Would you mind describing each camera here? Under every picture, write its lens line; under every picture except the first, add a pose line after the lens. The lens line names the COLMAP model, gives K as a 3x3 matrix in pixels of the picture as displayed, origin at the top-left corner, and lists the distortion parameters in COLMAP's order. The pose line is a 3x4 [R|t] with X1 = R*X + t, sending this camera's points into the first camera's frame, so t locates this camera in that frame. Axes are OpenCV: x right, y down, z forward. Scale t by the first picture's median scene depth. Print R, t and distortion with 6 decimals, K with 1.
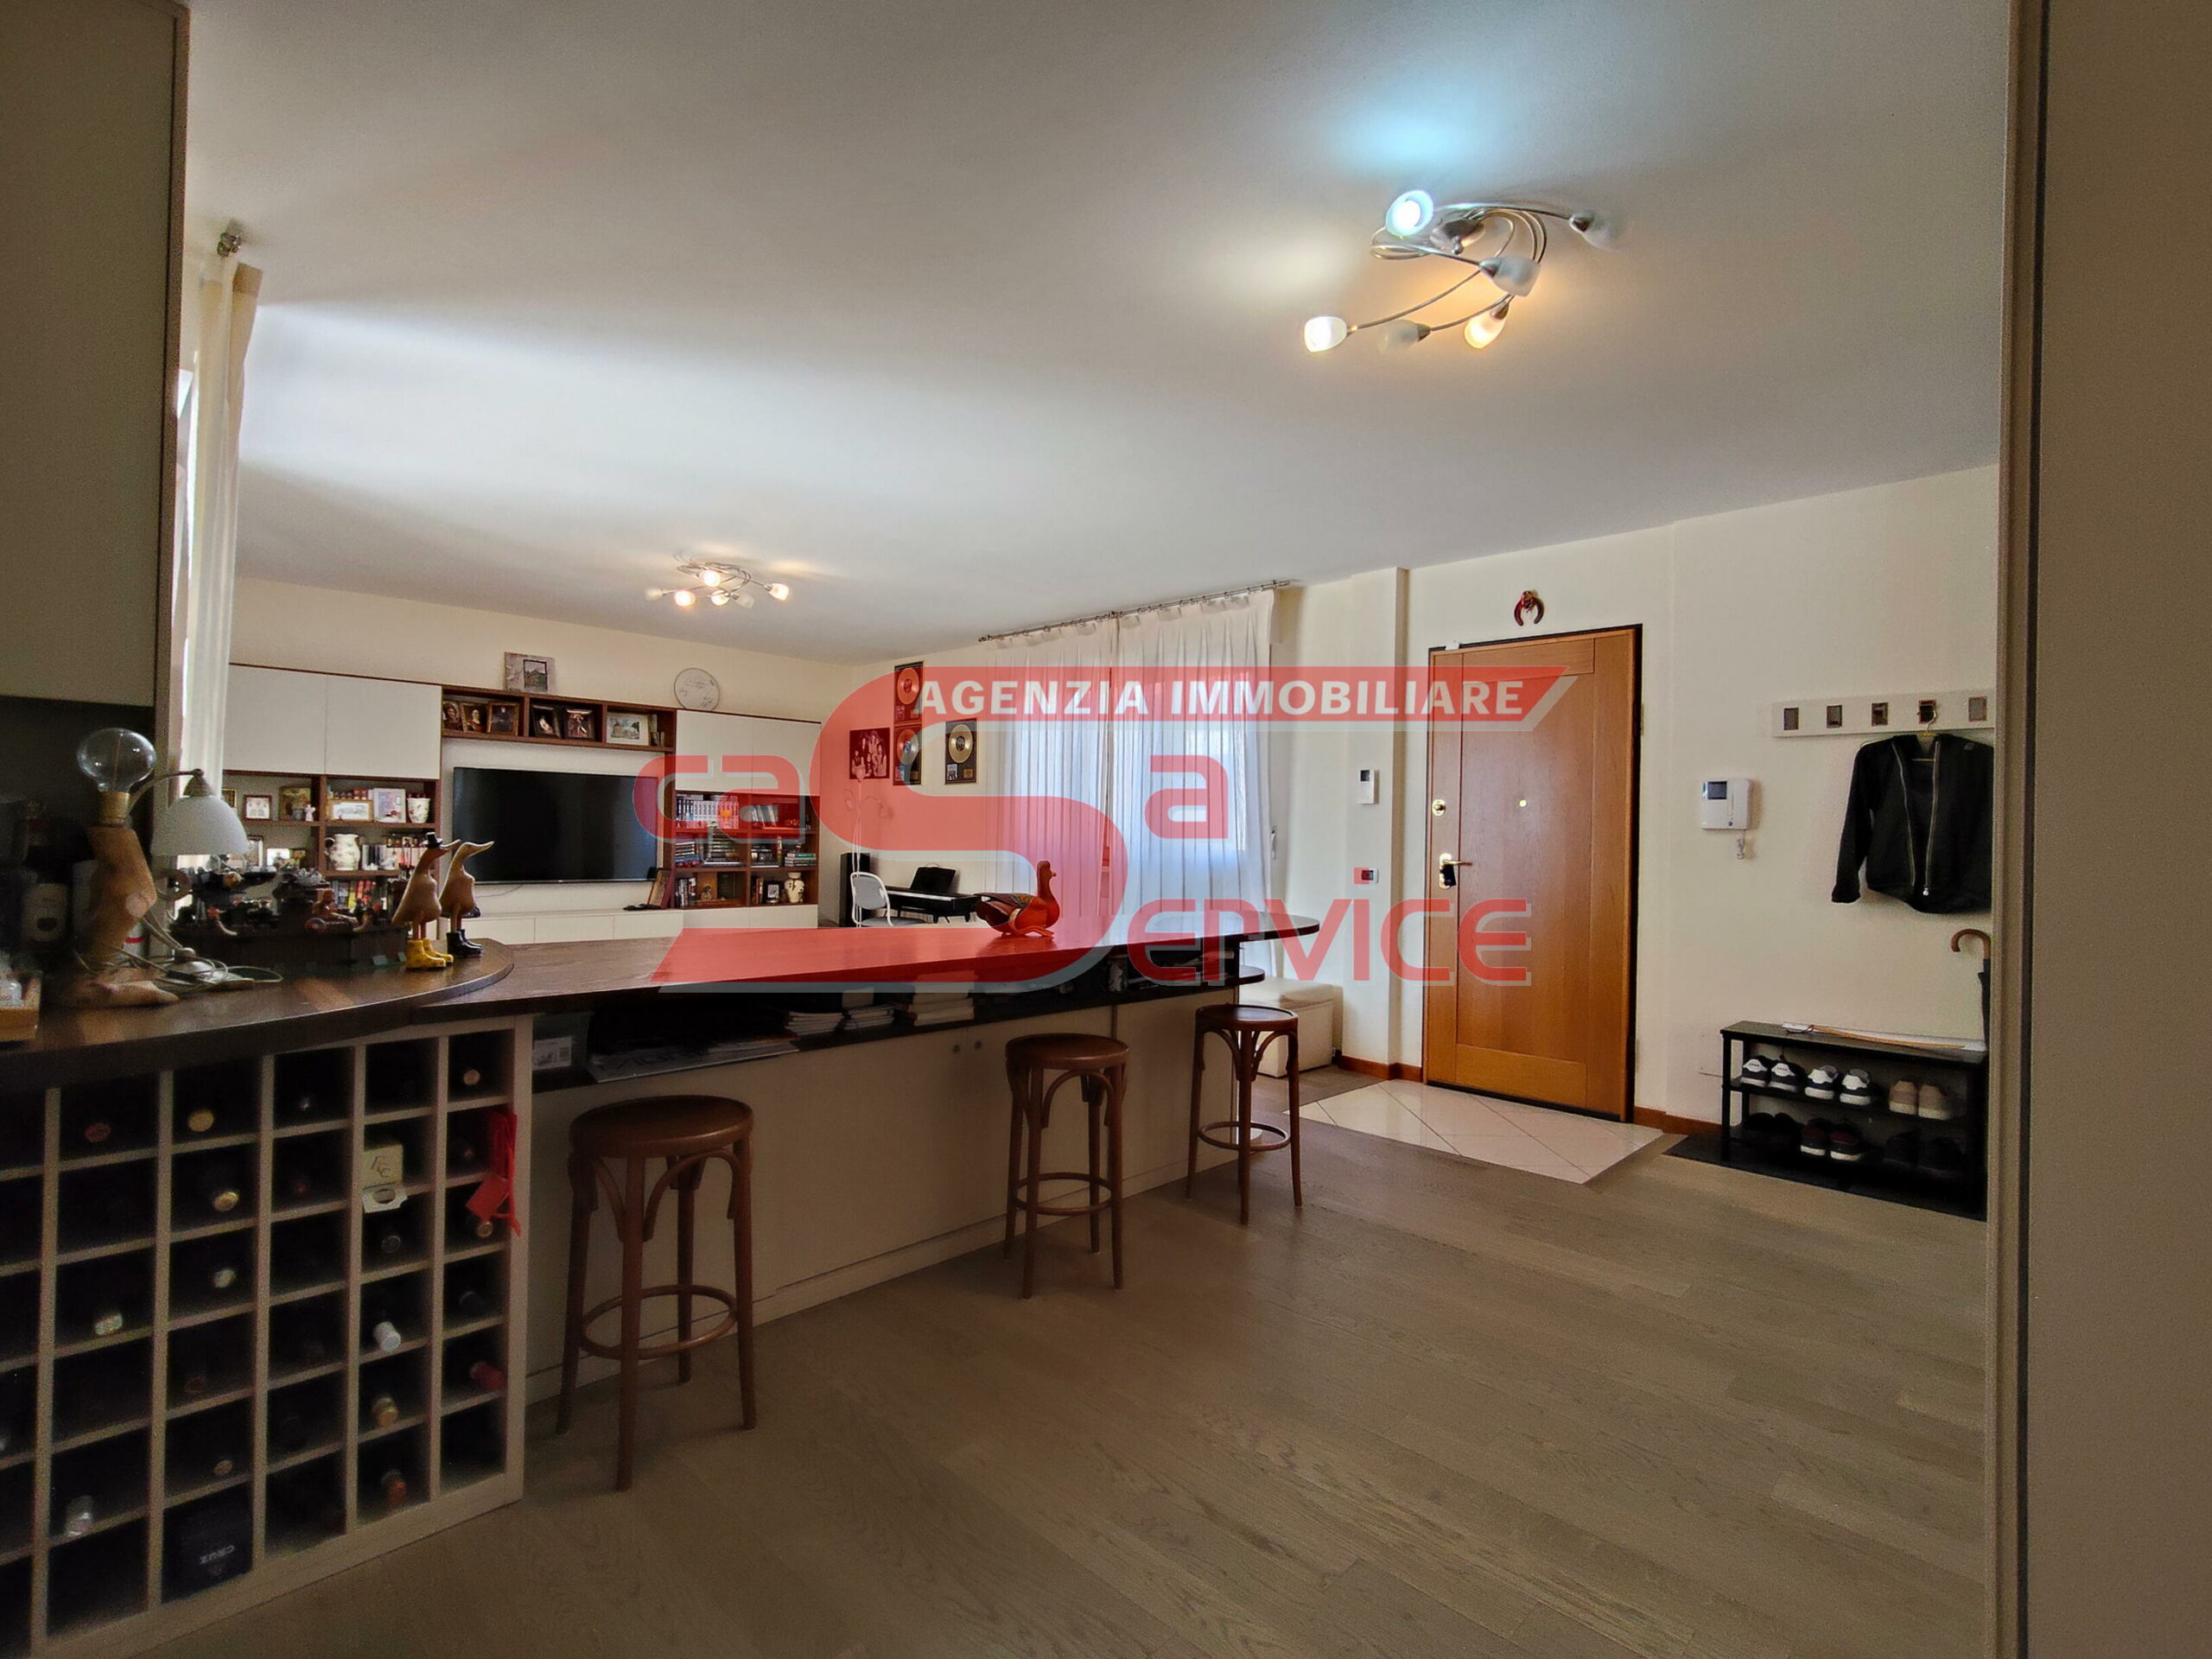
lens RADIAL K [[1031.5, 0, 1106.0], [0, 1031.5, 829.5], [0, 0, 1]] dist [-0.000541, -0.000705]
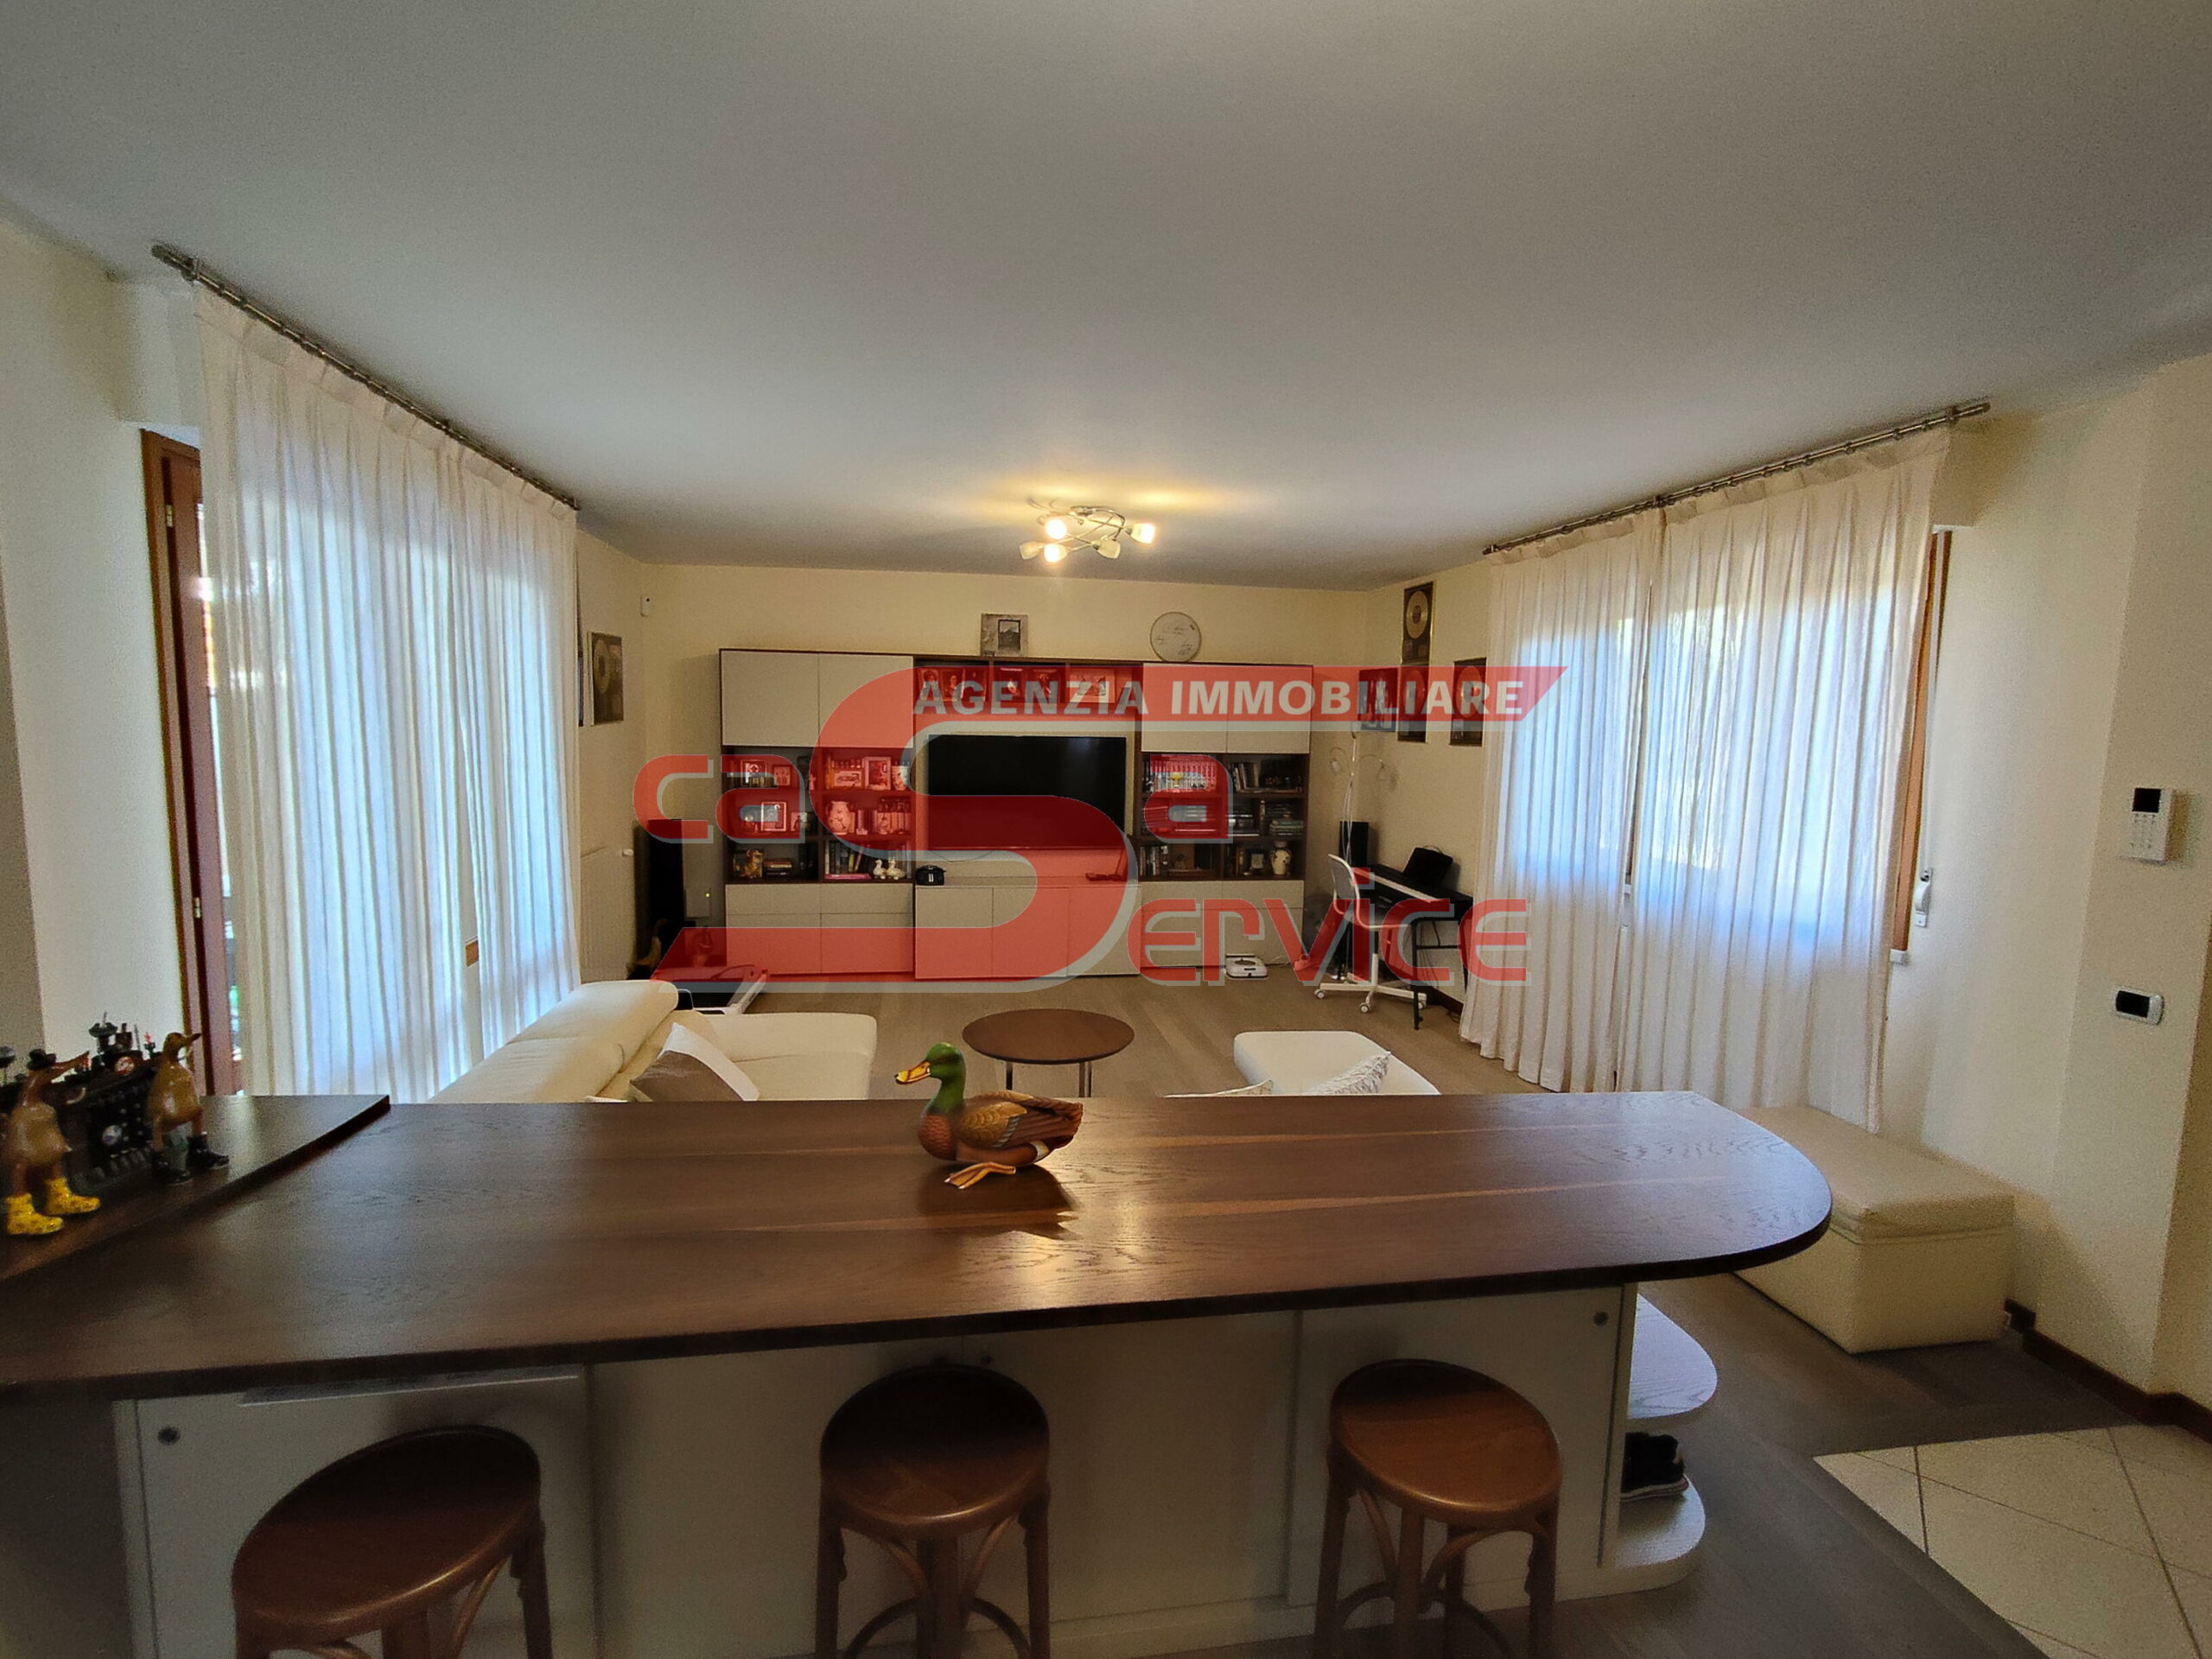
lens RADIAL K [[1042.7, 0, 1106.0], [0, 1042.7, 829.5], [0, 0, 1]] dist [-0.001334, -0.000389]
pose [[0.808865, 0.058964, -0.585031, 0.110117], [-0.001773, 0.995199, 0.097853, -0.065076], [0.587992, -0.078113, 0.805086, 0.253319]]
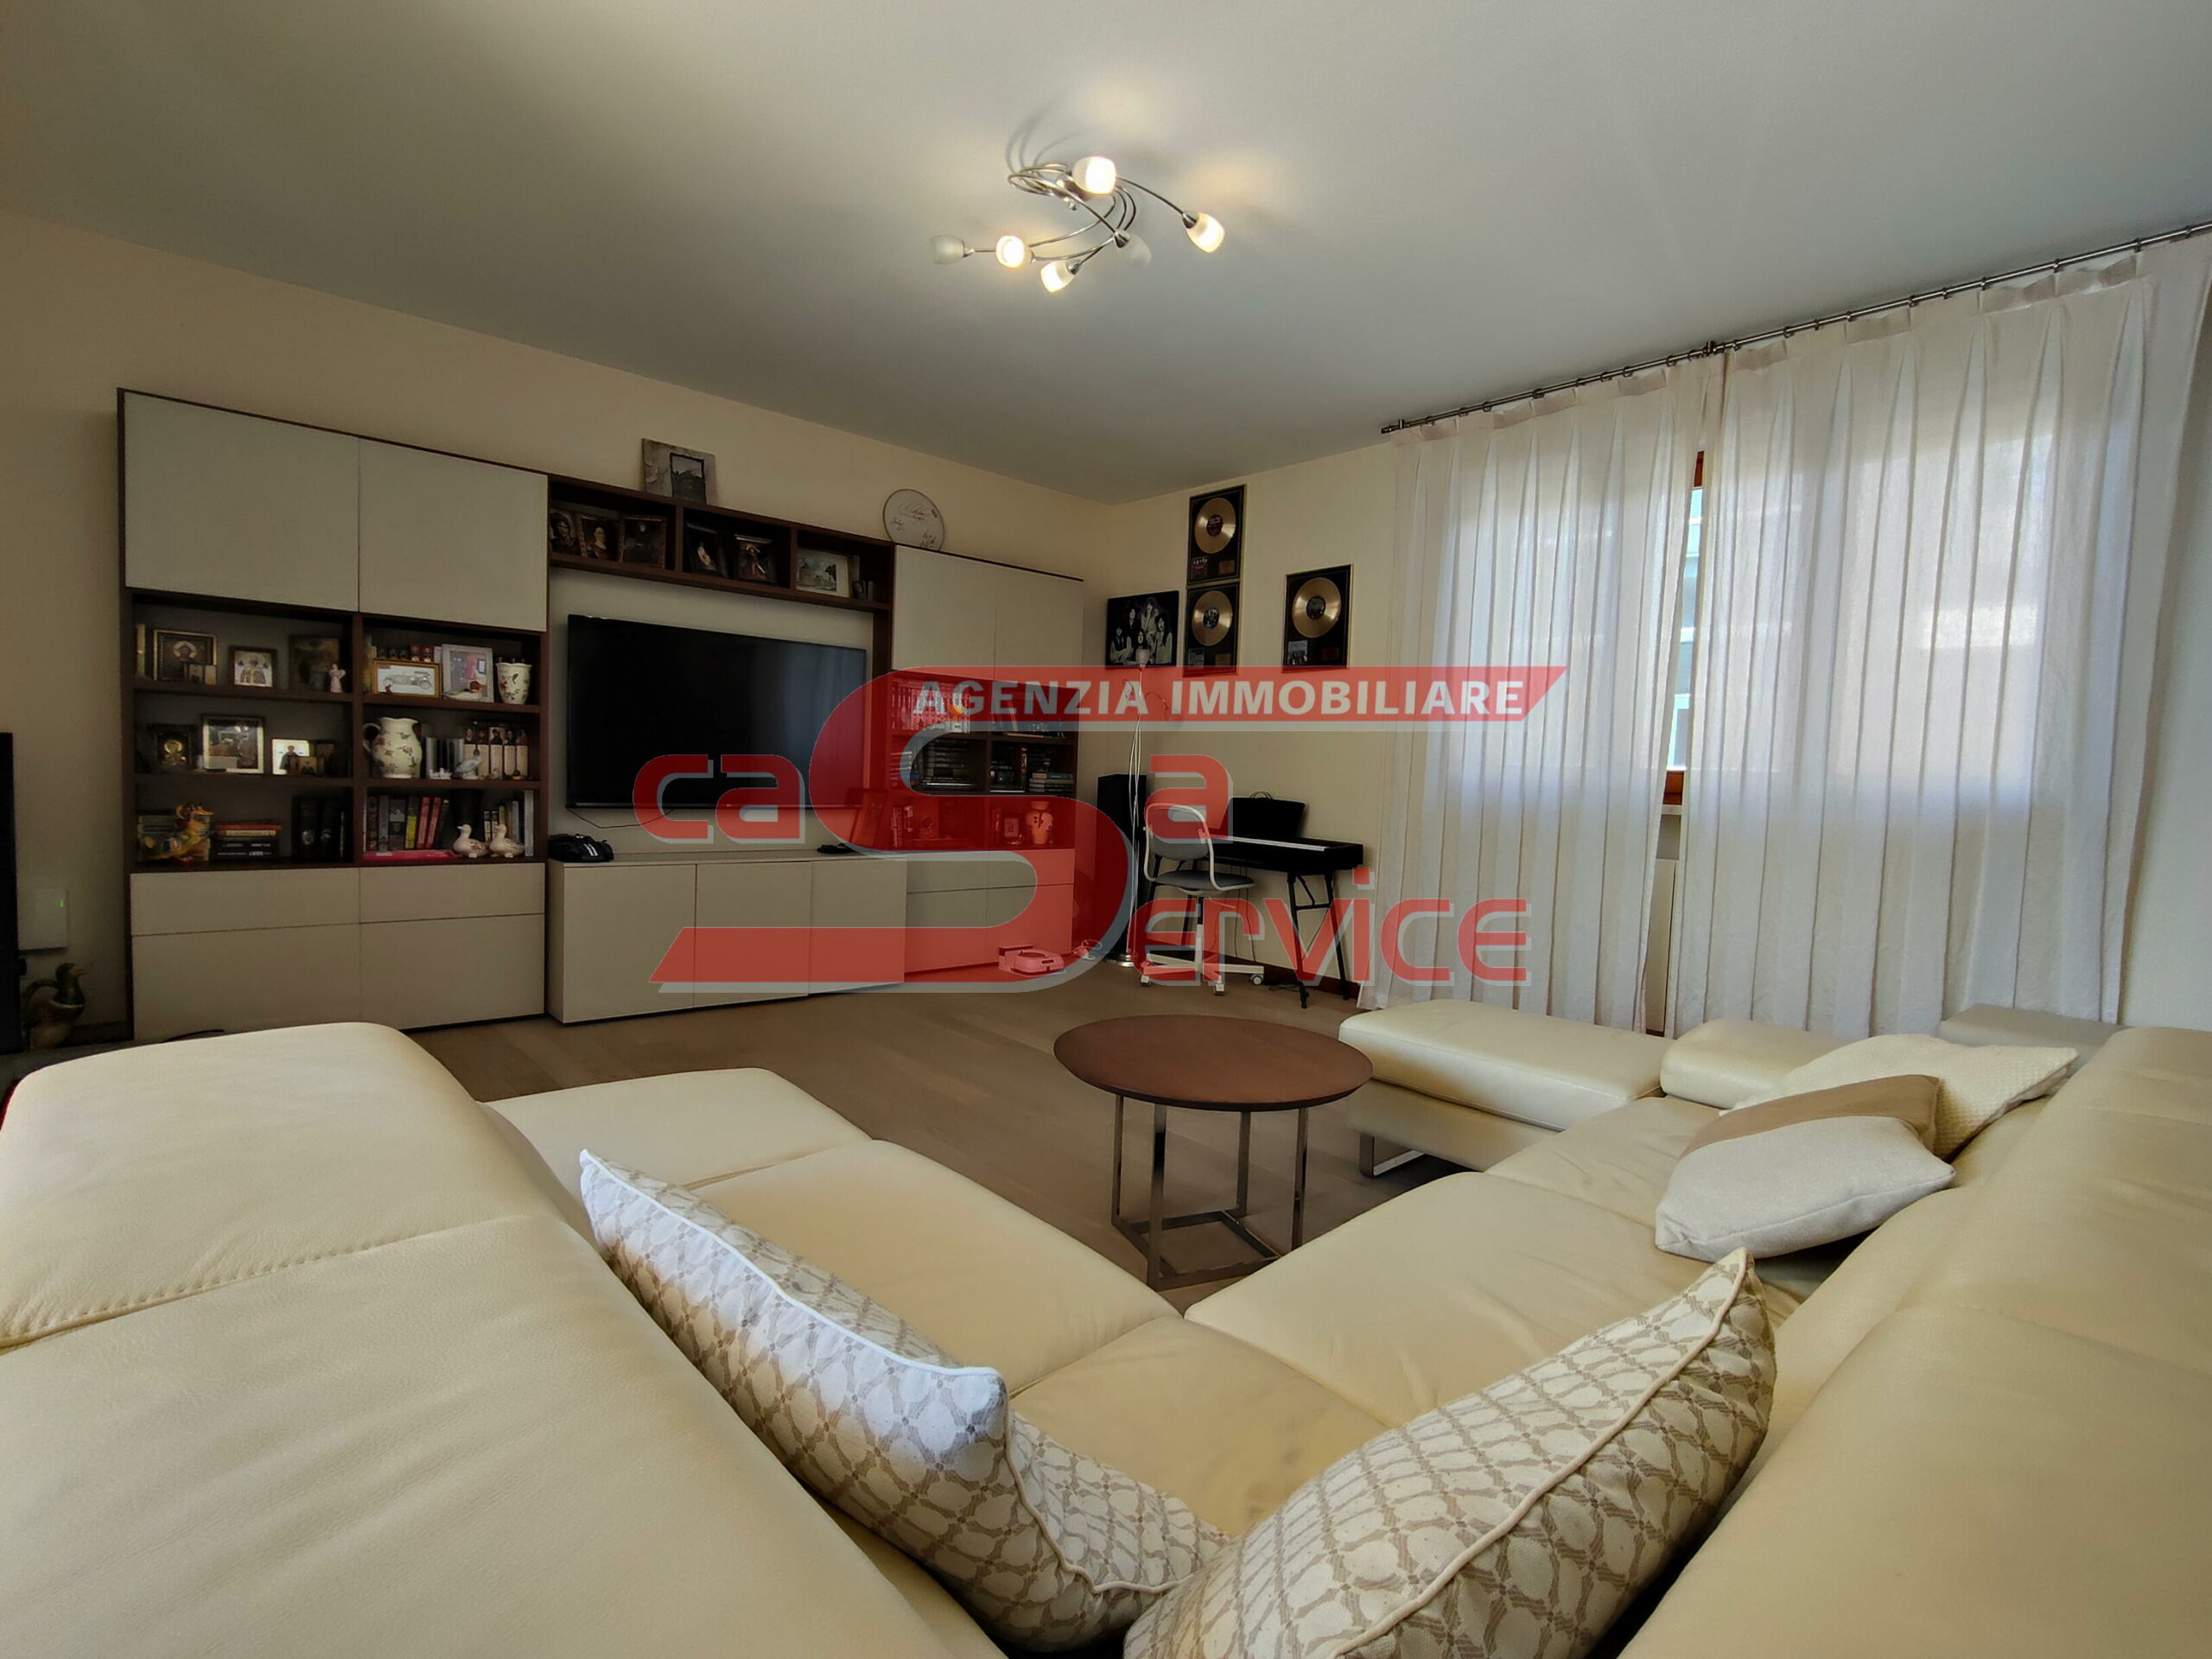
lens RADIAL K [[1031.5, 0, 1106.0], [0, 1031.5, 829.5], [0, 0, 1]] dist [-0.000541, -0.000705]
pose [[0.996910, 0.027048, -0.073742, -0.251039], [-0.022412, 0.997763, 0.062983, 0.019926], [0.075281, -0.061136, 0.995286, 0.384654]]
